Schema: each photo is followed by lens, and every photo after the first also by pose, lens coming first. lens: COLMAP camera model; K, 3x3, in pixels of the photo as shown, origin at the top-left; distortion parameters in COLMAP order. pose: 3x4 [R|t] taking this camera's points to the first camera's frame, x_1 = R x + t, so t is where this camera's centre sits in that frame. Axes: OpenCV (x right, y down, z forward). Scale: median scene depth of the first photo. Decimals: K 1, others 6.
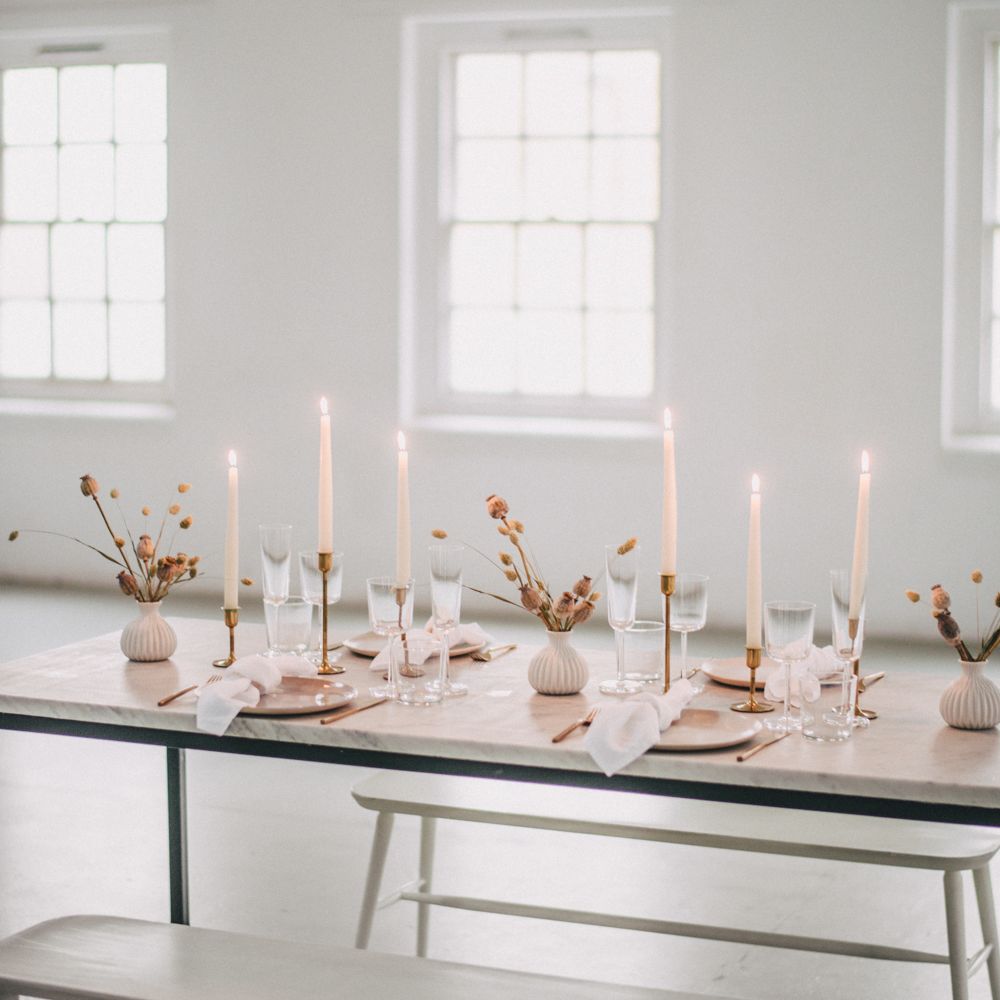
lens RADIAL K [[1835.9, 0, 500.0], [0, 1835.9, 500.0], [0, 0, 1]] dist [0.135850, -0.801741]
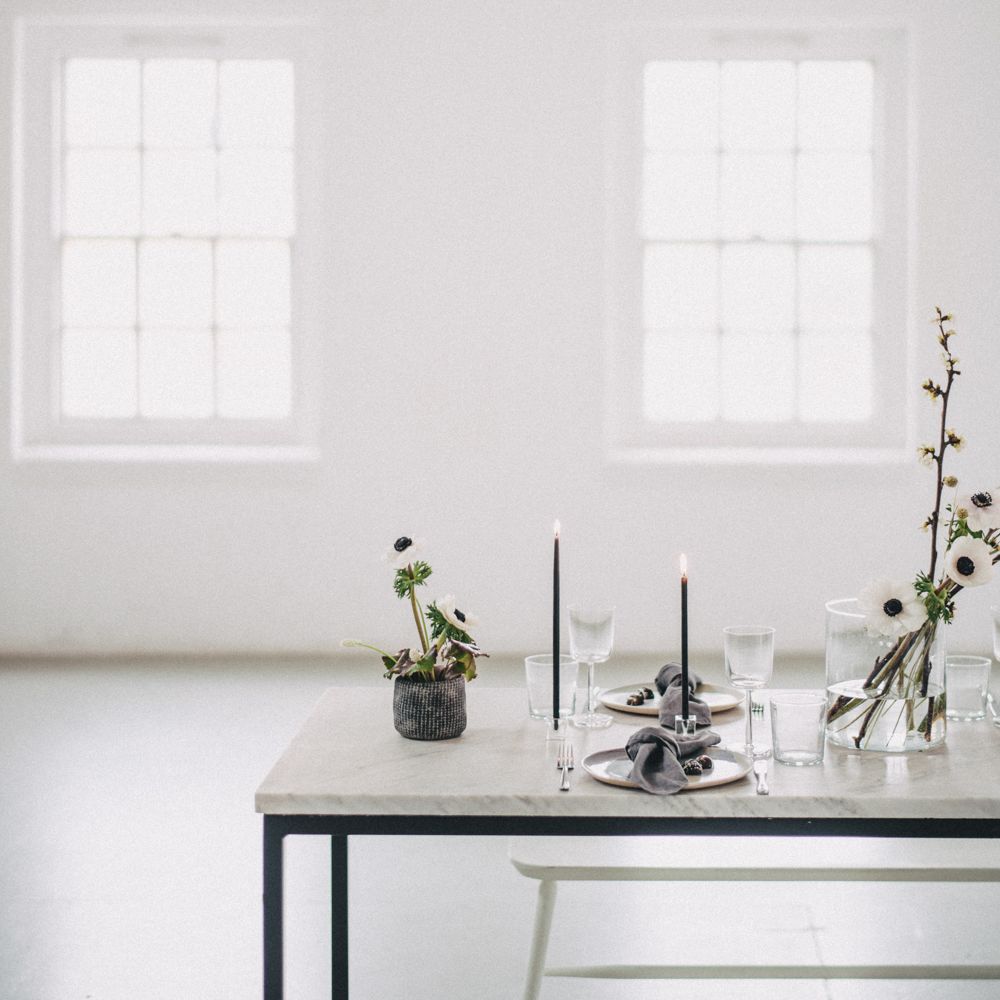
lens RADIAL K [[1835.9, 0, 500.0], [0, 1835.9, 500.0], [0, 0, 1]] dist [0.135850, -0.801741]
pose [[0.943219, -0.041043, 0.329626, -0.413349], [0.043832, 0.999038, -0.001030, -0.022259], [-0.329267, 0.015419, 0.944111, 0.147947]]
